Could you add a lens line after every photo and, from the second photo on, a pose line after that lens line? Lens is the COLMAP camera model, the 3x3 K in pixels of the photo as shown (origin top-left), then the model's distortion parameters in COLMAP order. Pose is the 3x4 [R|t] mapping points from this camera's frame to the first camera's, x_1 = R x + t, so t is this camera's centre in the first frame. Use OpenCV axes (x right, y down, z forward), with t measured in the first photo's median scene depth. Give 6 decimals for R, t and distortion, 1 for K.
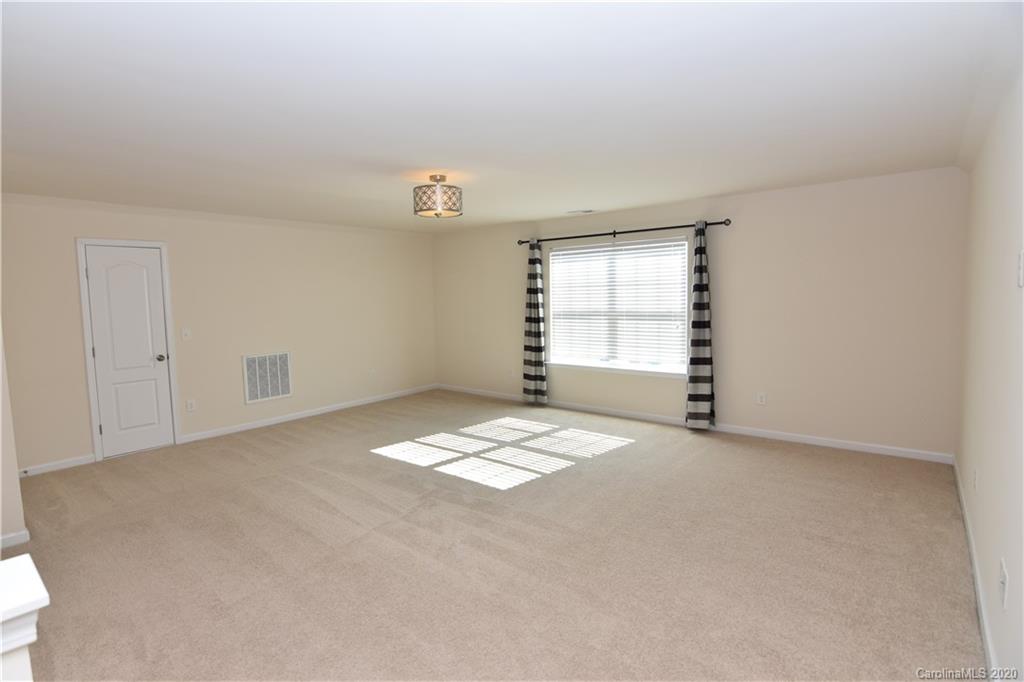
lens RADIAL K [[493.9, 0, 512.0], [0, 493.9, 341.0], [0, 0, 1]] dist [-0.001493, -0.000106]
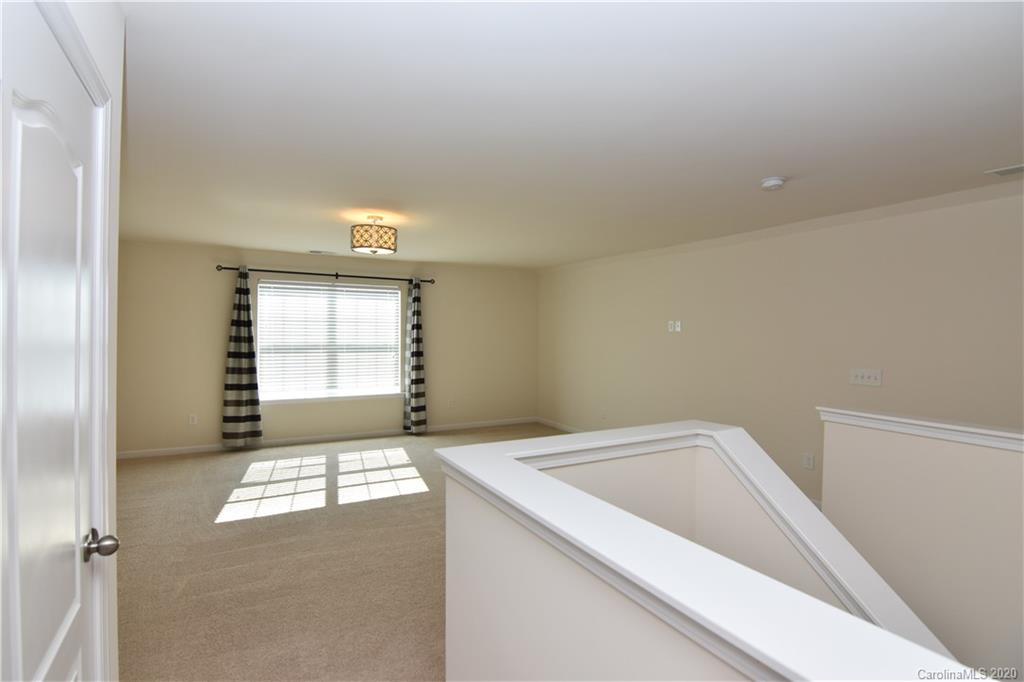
lens RADIAL K [[513.0, 0, 514.0], [0, 513.0, 338.6], [0, 0, 1]] dist [-0.006460, -0.001190]
pose [[0.382392, 0.010065, 0.923946, -0.698642], [0.066232, 0.997070, -0.038273, -0.003945], [-0.921624, 0.075830, 0.380605, 0.194511]]
